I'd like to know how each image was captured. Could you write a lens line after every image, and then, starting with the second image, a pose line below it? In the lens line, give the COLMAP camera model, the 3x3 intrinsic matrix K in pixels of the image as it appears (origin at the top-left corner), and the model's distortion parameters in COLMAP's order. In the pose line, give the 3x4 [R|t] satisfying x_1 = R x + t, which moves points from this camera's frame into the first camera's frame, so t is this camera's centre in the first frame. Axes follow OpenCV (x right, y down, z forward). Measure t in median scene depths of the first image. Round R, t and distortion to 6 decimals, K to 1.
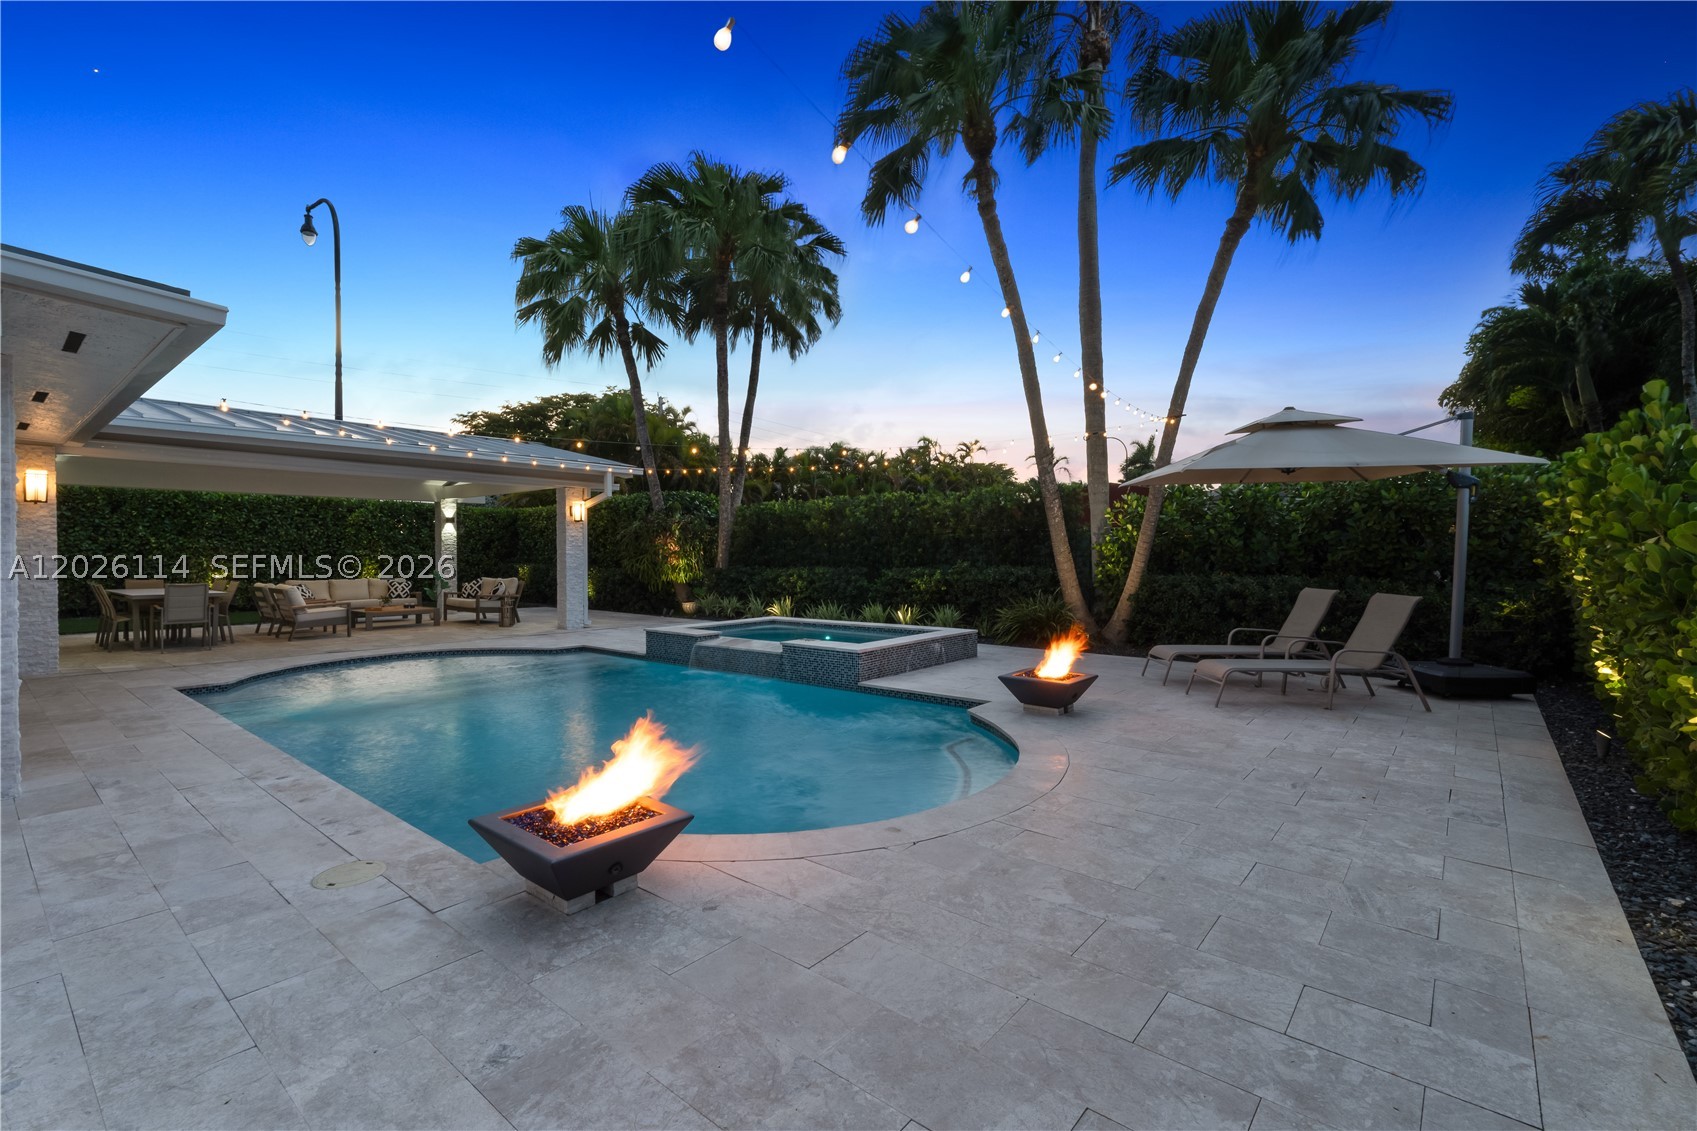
lens RADIAL K [[755.9, 0, 844.7], [0, 755.9, 561.7], [0, 0, 1]] dist [0.001663, -0.000276]
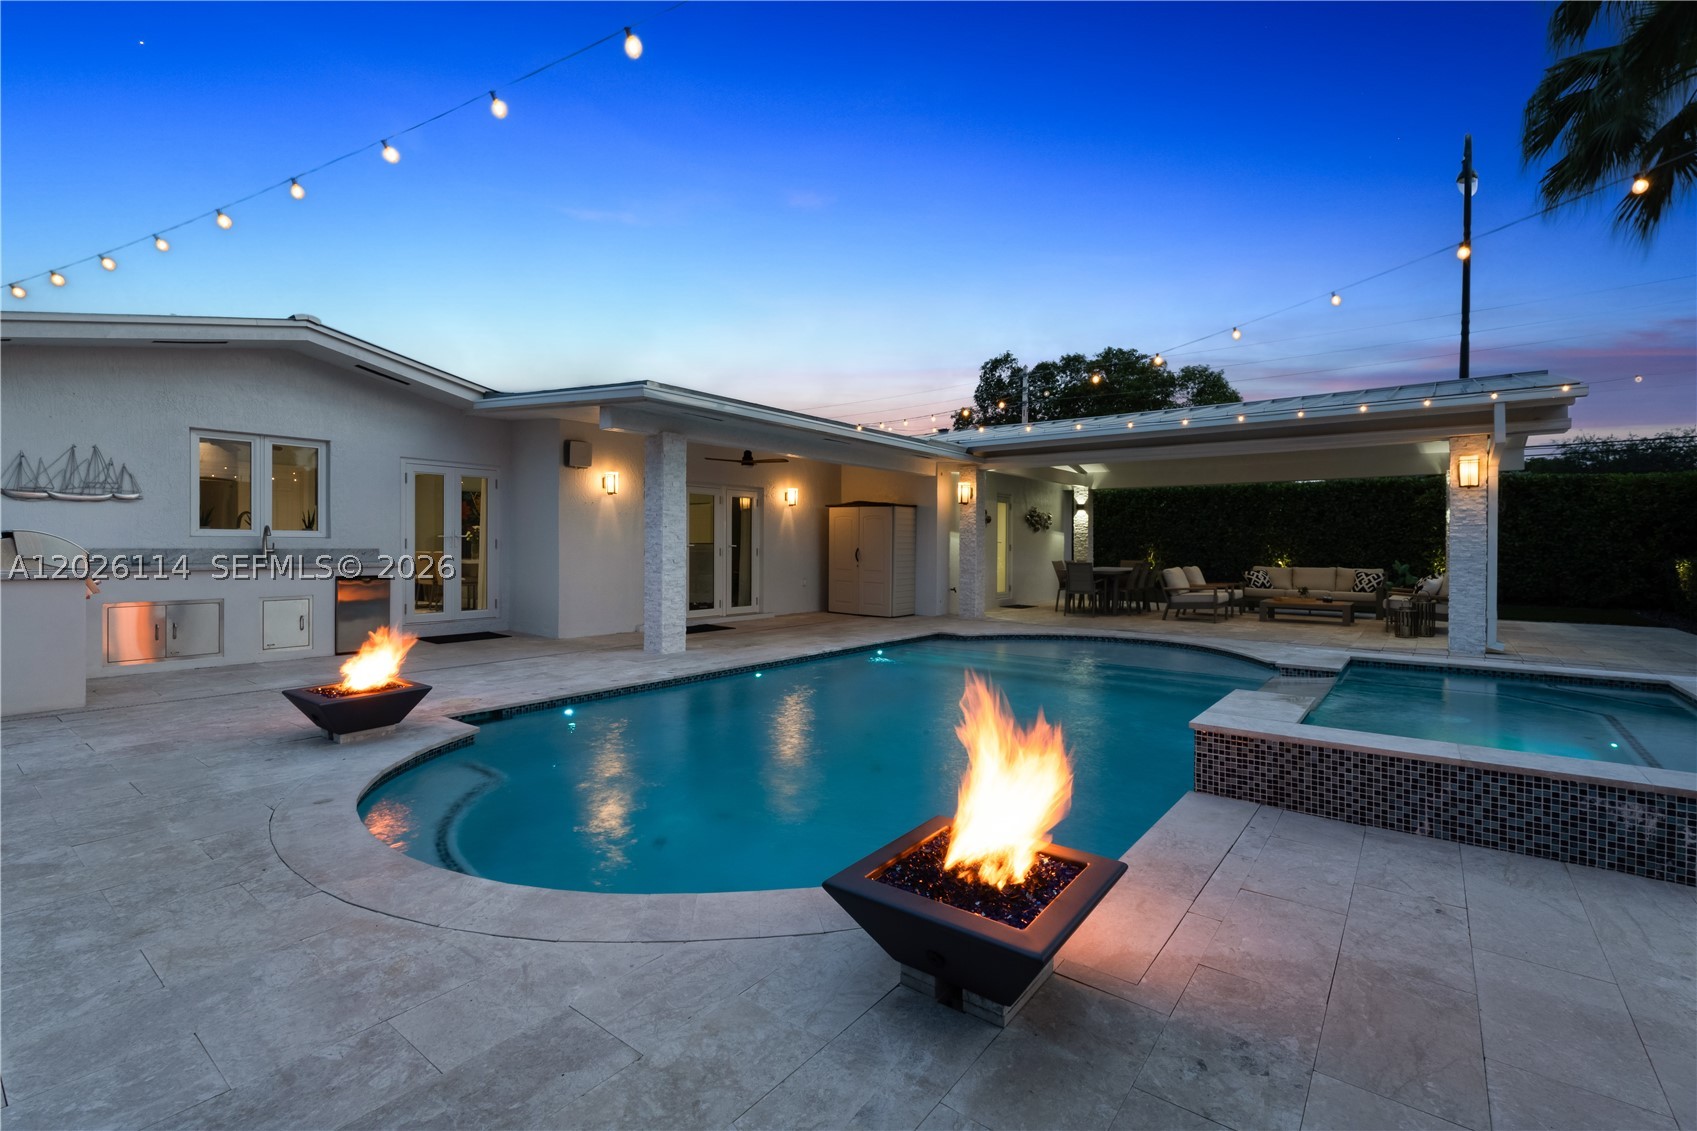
lens RADIAL K [[755.3, 0, 844.3], [0, 755.3, 552.6], [0, 0, 1]] dist [0.001498, -0.000036]
pose [[0.032423, 0.012806, -0.999392, 0.274859], [-0.017210, 0.999777, 0.012253, 0.003755], [0.999326, 0.016802, 0.032636, 0.428218]]
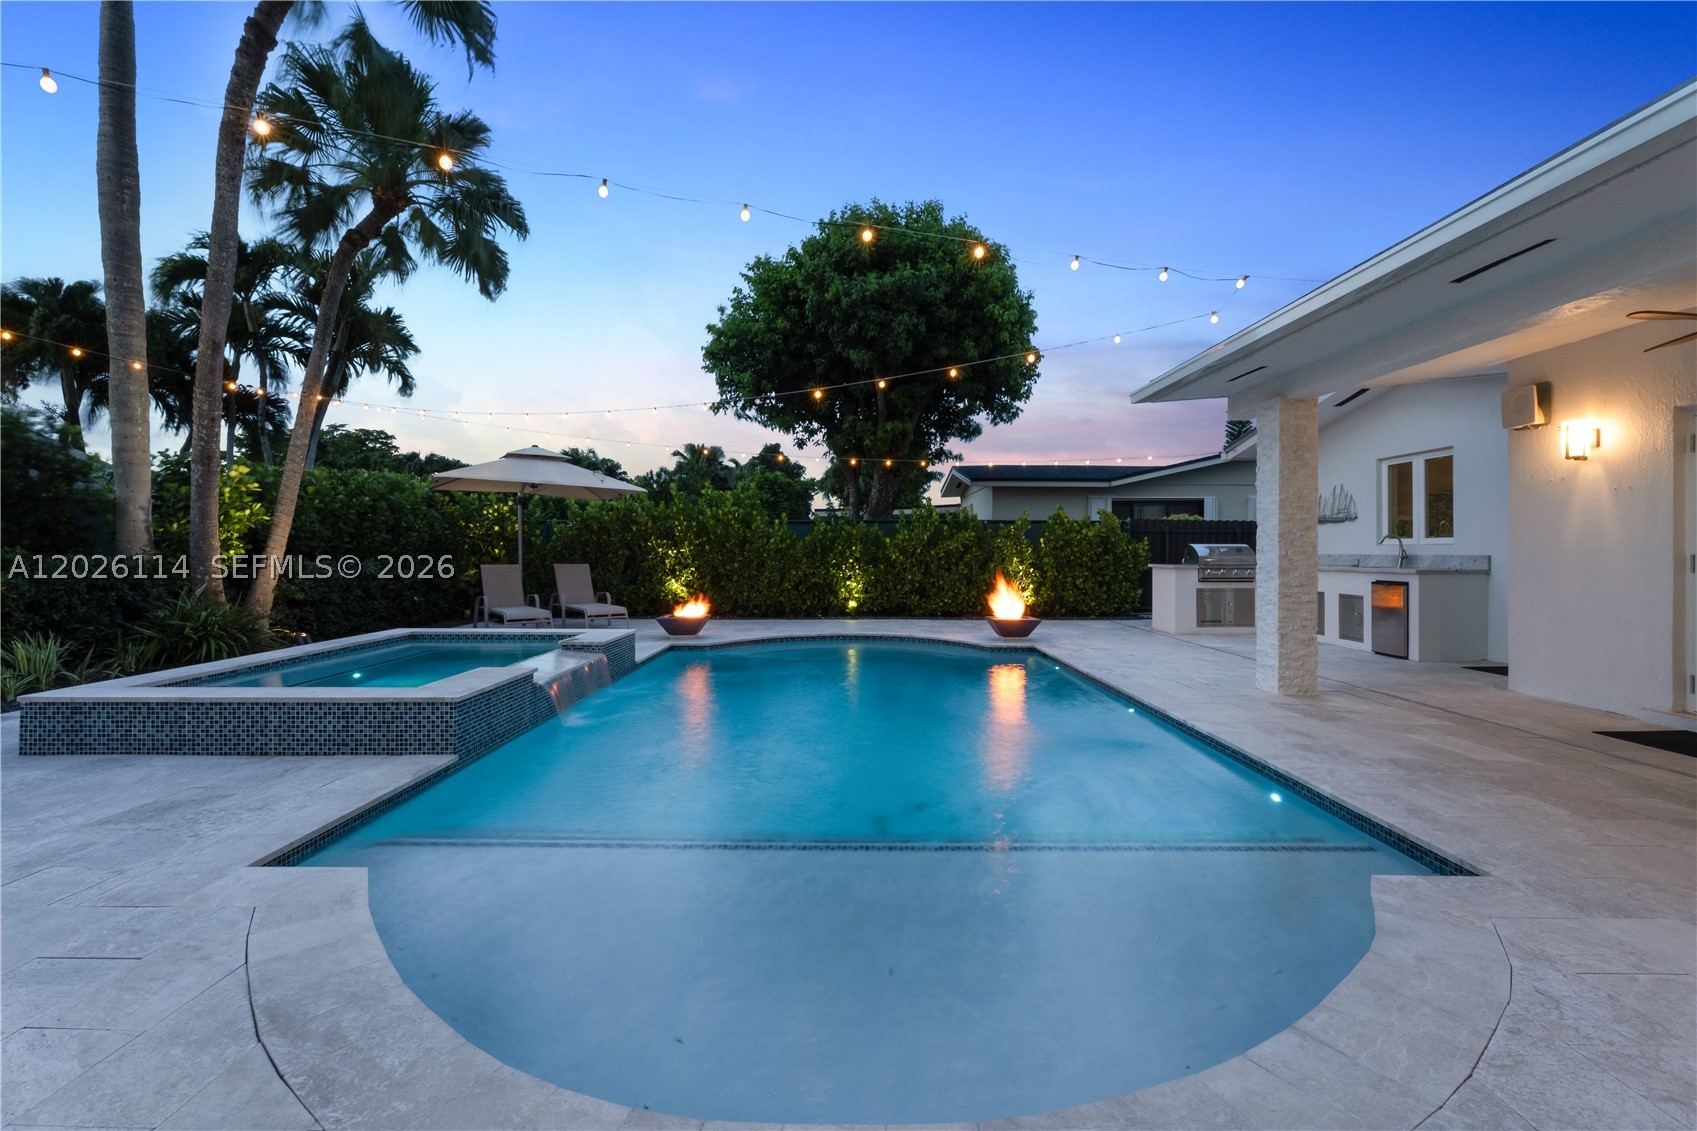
lens RADIAL K [[755.3, 0, 844.3], [0, 755.3, 552.6], [0, 0, 1]] dist [0.001498, -0.000036]
pose [[-0.637841, 0.001386, 0.770167, -0.534719], [0.009140, 0.999942, 0.005770, 0.005894], [-0.770114, 0.010720, -0.637816, 0.806682]]
